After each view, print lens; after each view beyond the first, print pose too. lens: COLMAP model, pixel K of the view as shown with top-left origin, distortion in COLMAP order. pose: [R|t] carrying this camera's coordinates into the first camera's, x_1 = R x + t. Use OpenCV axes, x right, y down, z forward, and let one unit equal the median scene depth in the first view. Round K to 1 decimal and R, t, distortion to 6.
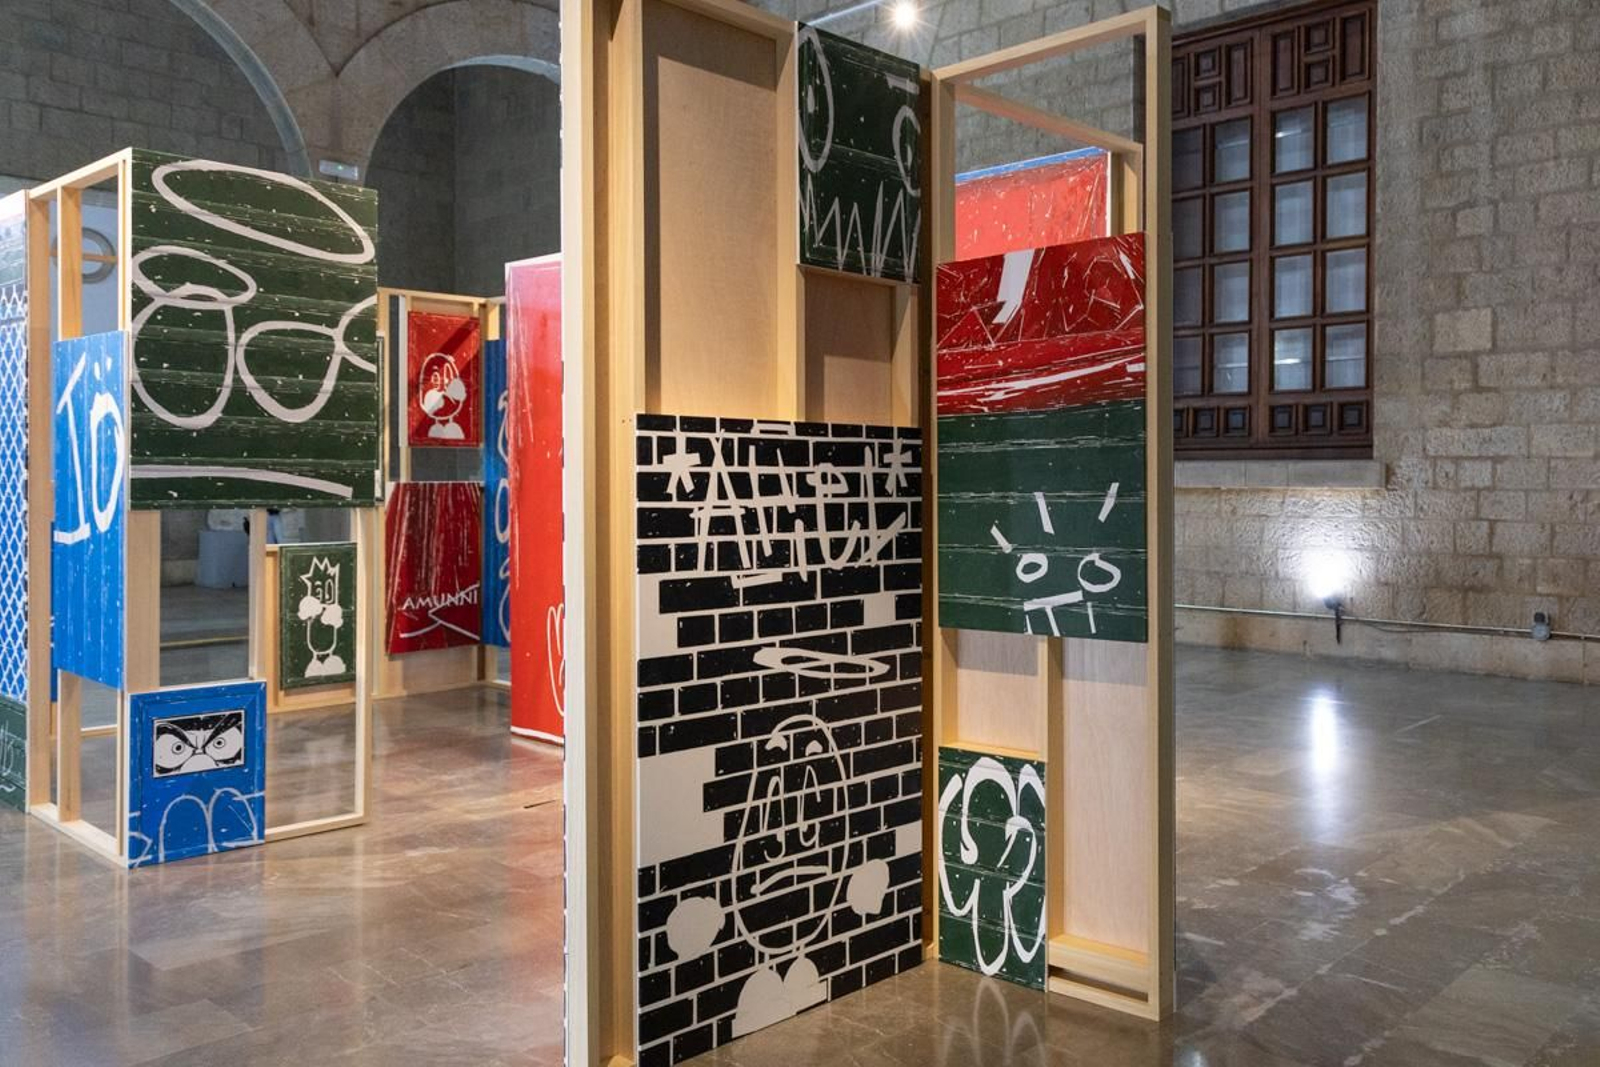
lens RADIAL K [[1324.3, 0, 908.1], [0, 1324.3, 495.3], [0, 0, 1]] dist [0.019153, -0.004022]
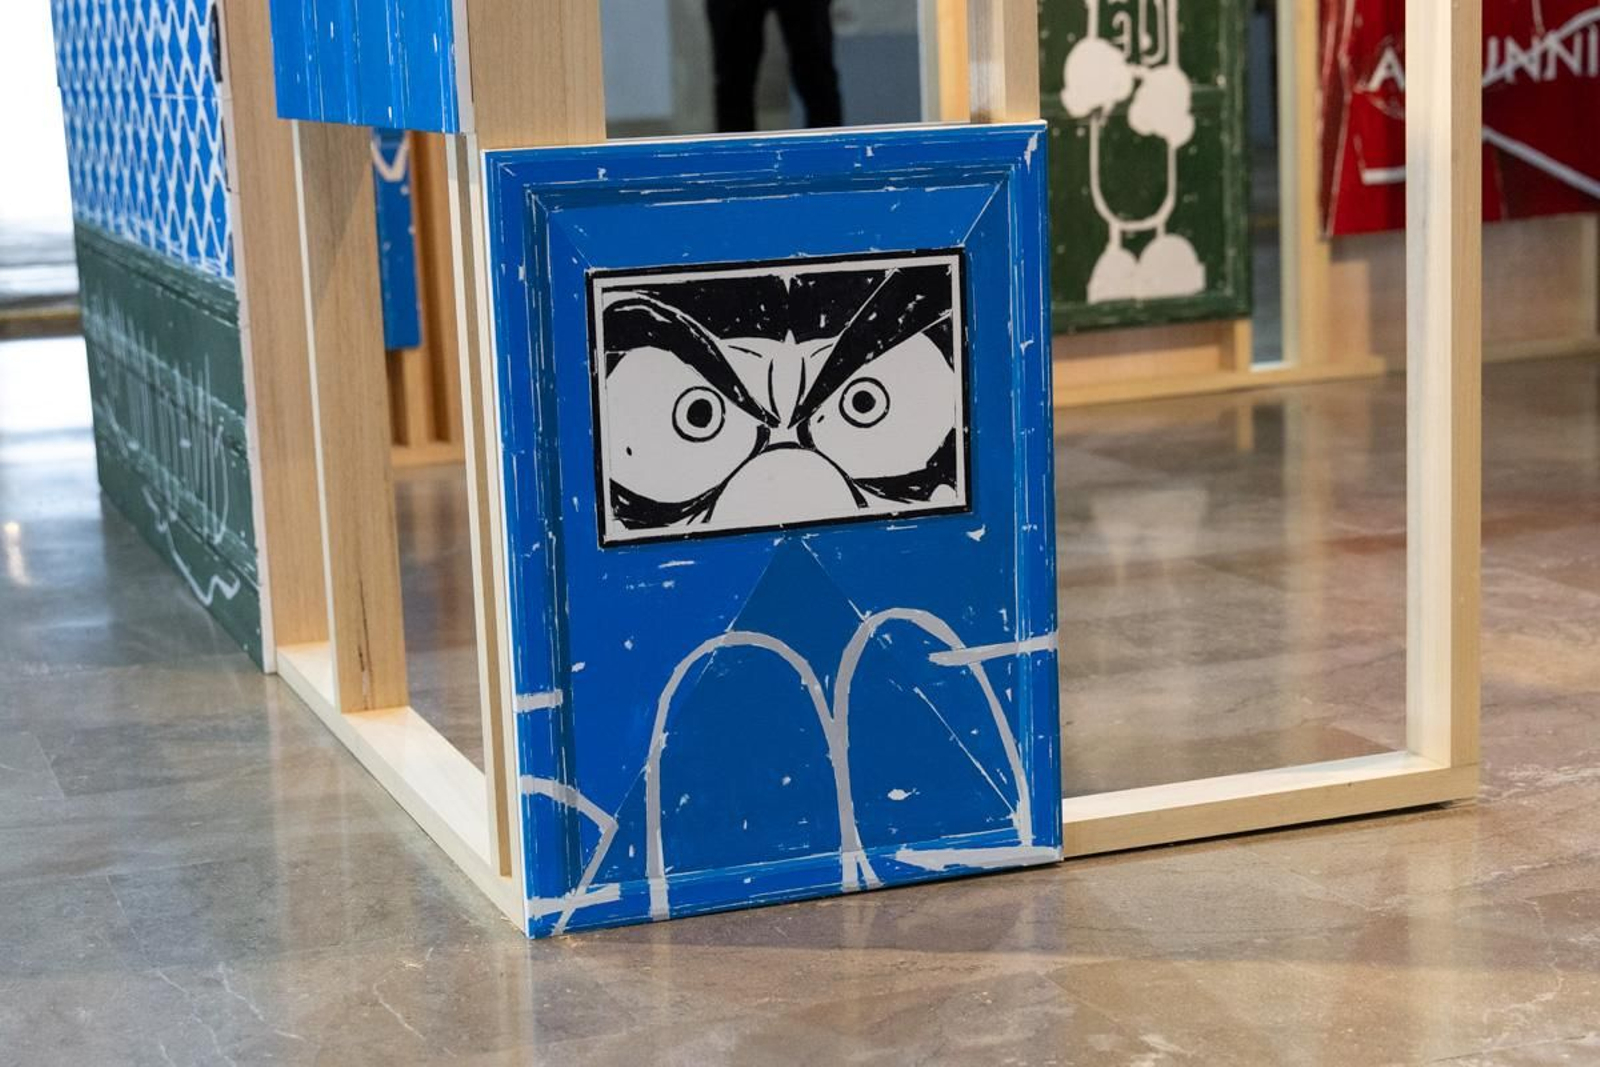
lens RADIAL K [[2901.9, 0, 787.1], [0, 2901.9, 539.4], [0, 0, 1]] dist [0.022649, 0.000000]
pose [[0.880454, 0.030841, -0.473127, -0.301733], [0.046588, 0.987426, 0.151063, 0.135089], [0.471836, -0.155046, 0.867946, 0.576132]]
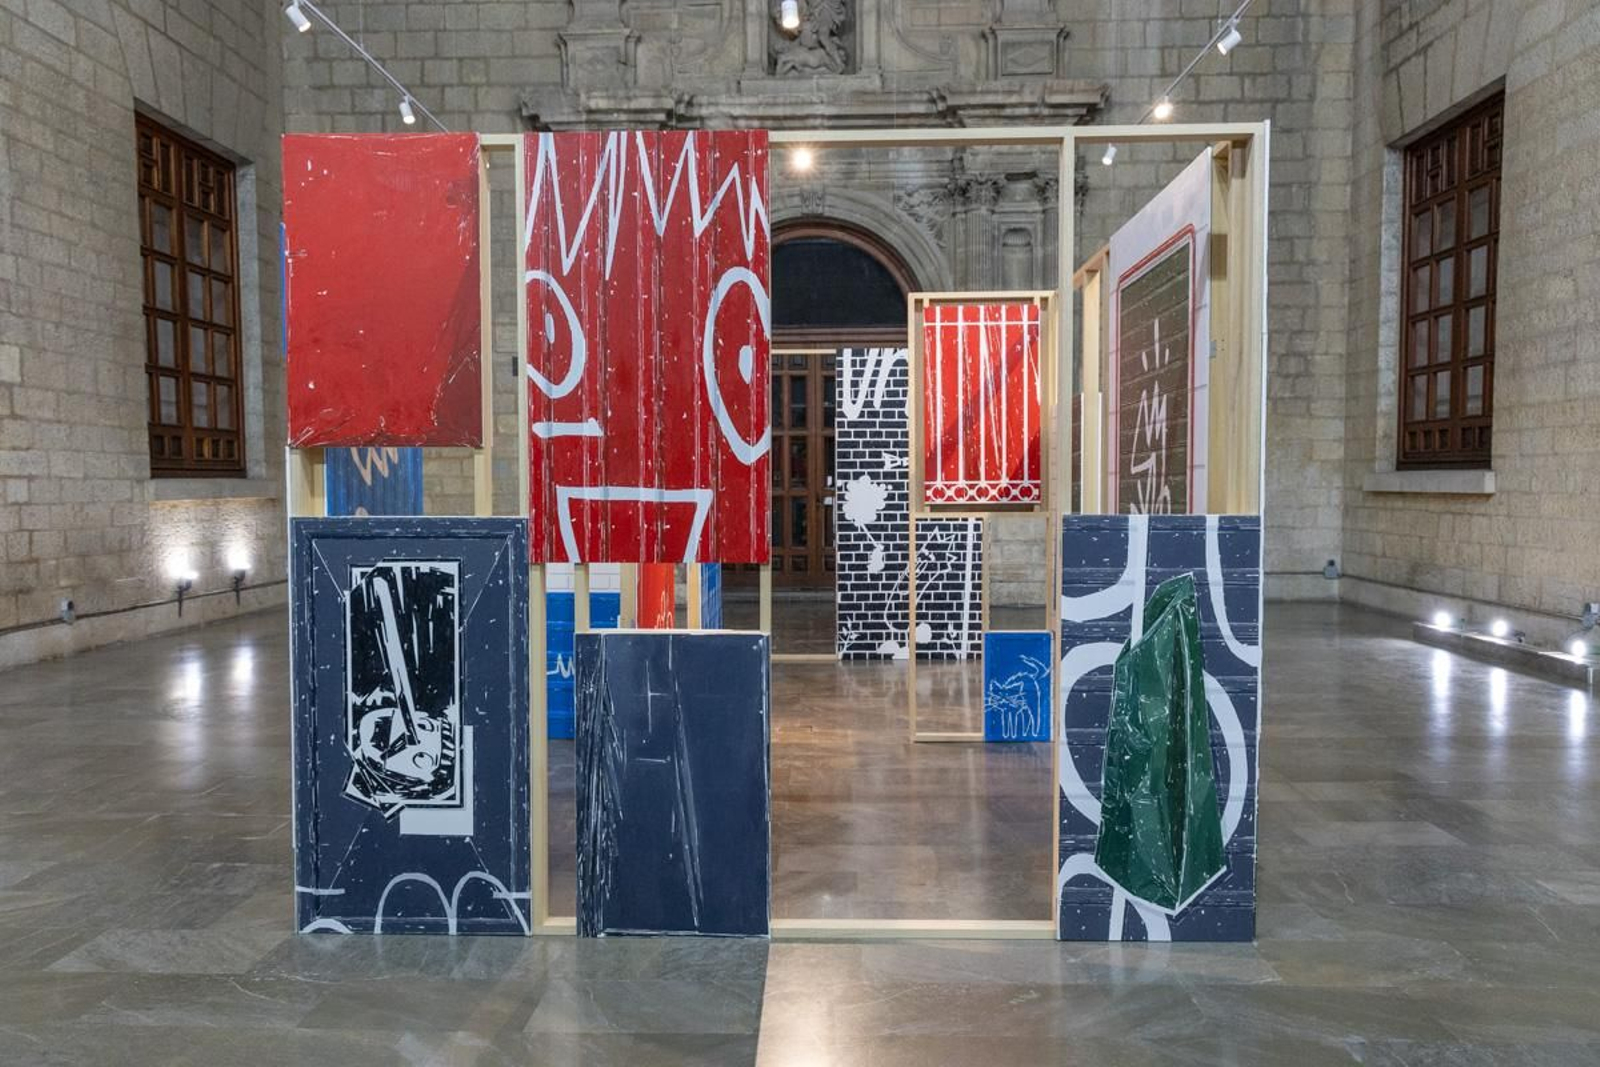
lens RADIAL K [[1077.4, 0, 804.9], [0, 1077.4, 541.1], [0, 0, 1]] dist [0.005804, 0.006303]
pose [[-0.650299, -0.040146, 0.758617, -1.299551], [0.010706, 0.998019, 0.061992, -0.042085], [-0.759603, 0.048435, -0.648581, 1.973816]]
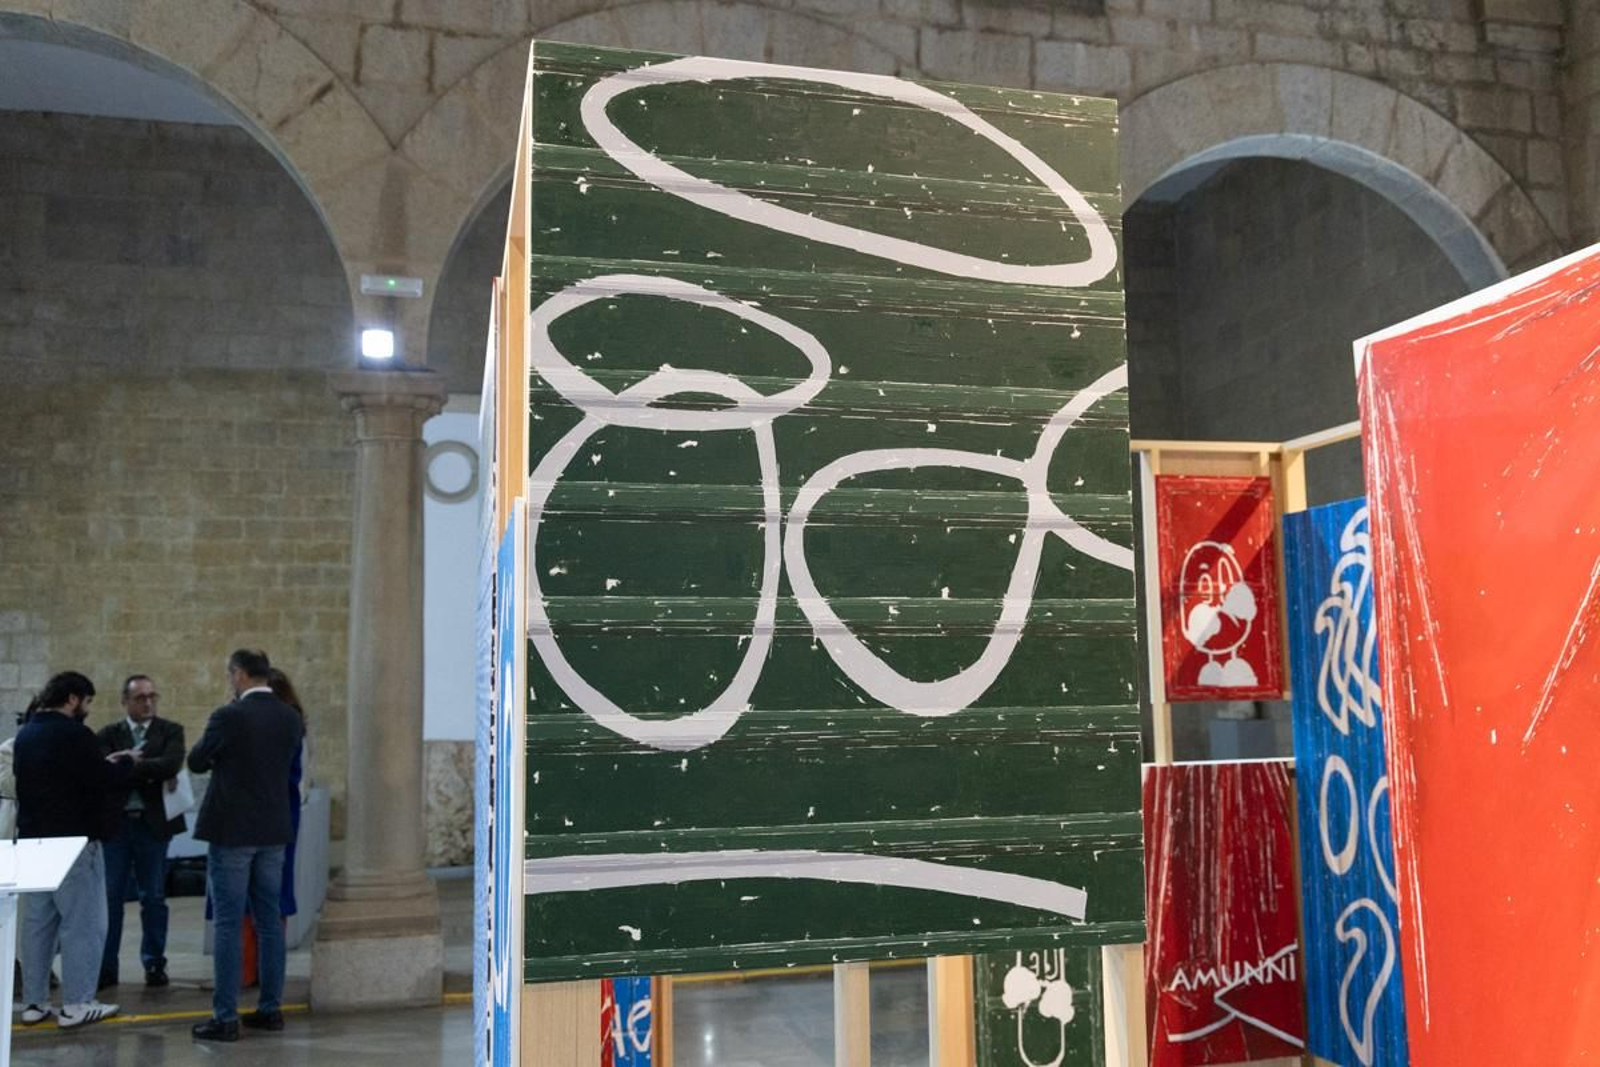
lens RADIAL K [[1363.1, 0, 809.7], [0, 1363.1, 540.6], [0, 0, 1]] dist [0.011173, 0.014955]
pose [[0.832436, -0.081690, -0.548067, -0.286647], [0.014726, 0.991986, -0.125491, -0.057990], [0.553926, 0.096392, 0.826967, 0.682259]]
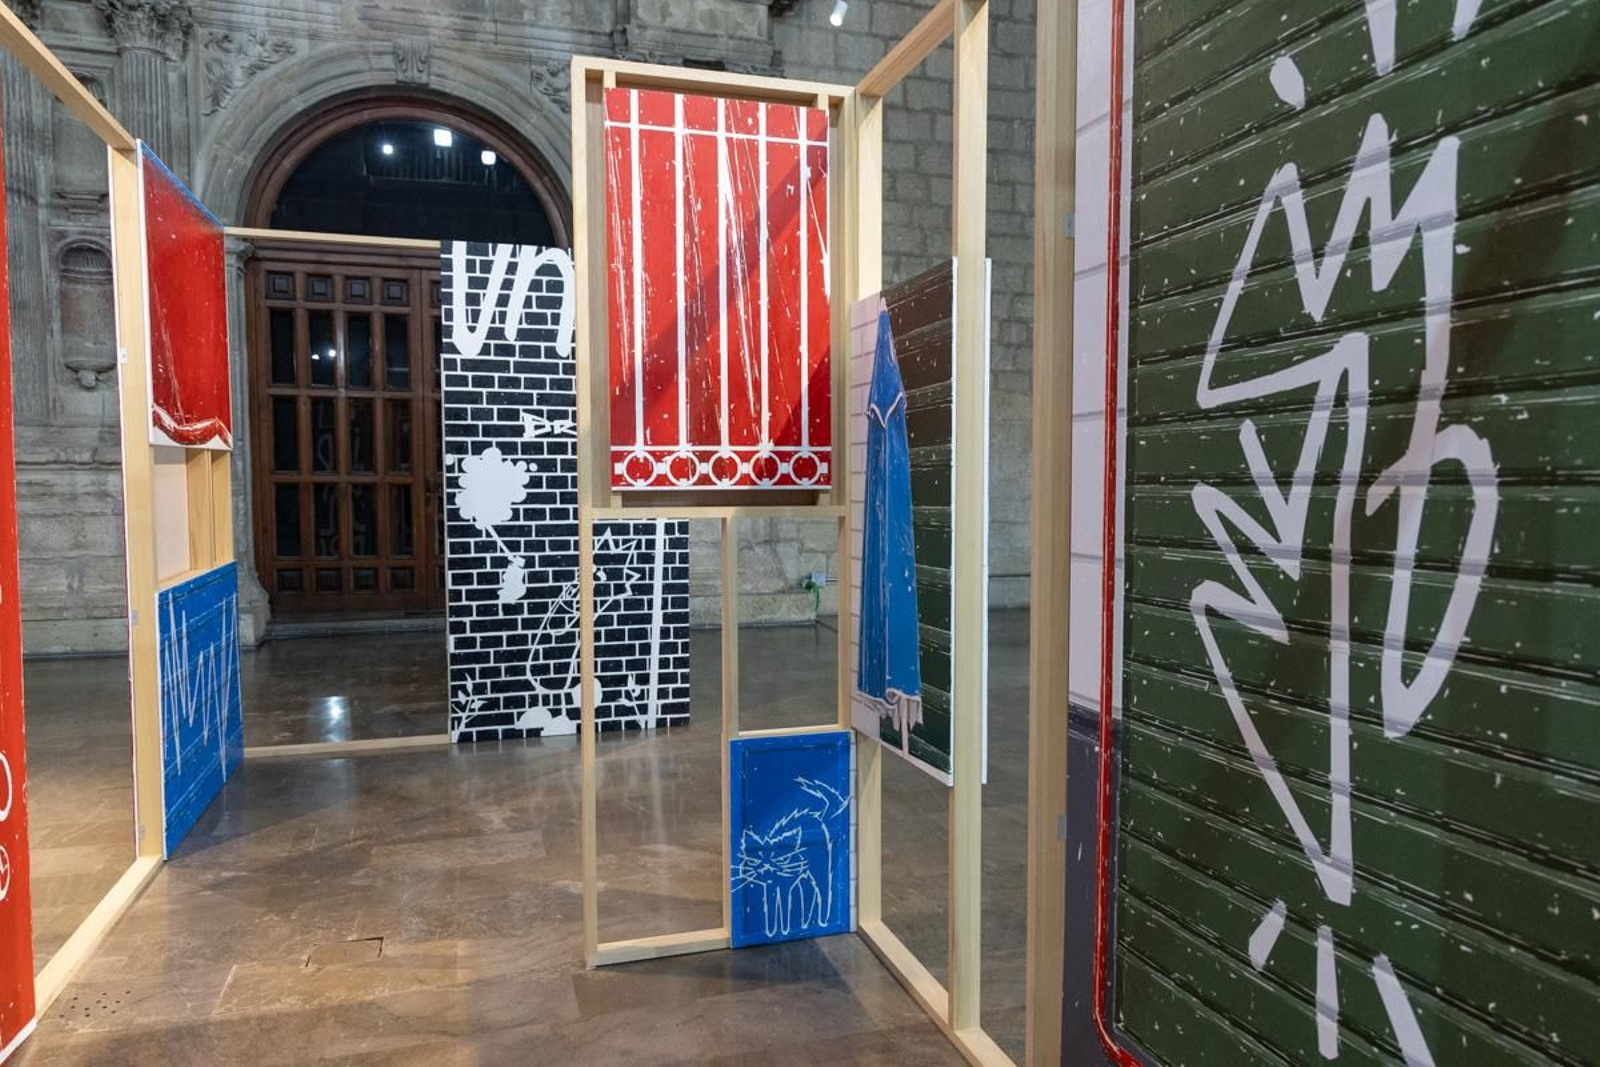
lens RADIAL K [[1077.4, 0, 807.1], [0, 1077.4, 543.9], [0, 0, 1]] dist [0.005804, 0.006303]
pose [[-0.862378, -0.037432, 0.504880, -0.860209], [-0.000532, 0.997329, 0.073033, -0.021291], [-0.506265, 0.062713, -0.860095, 1.542276]]
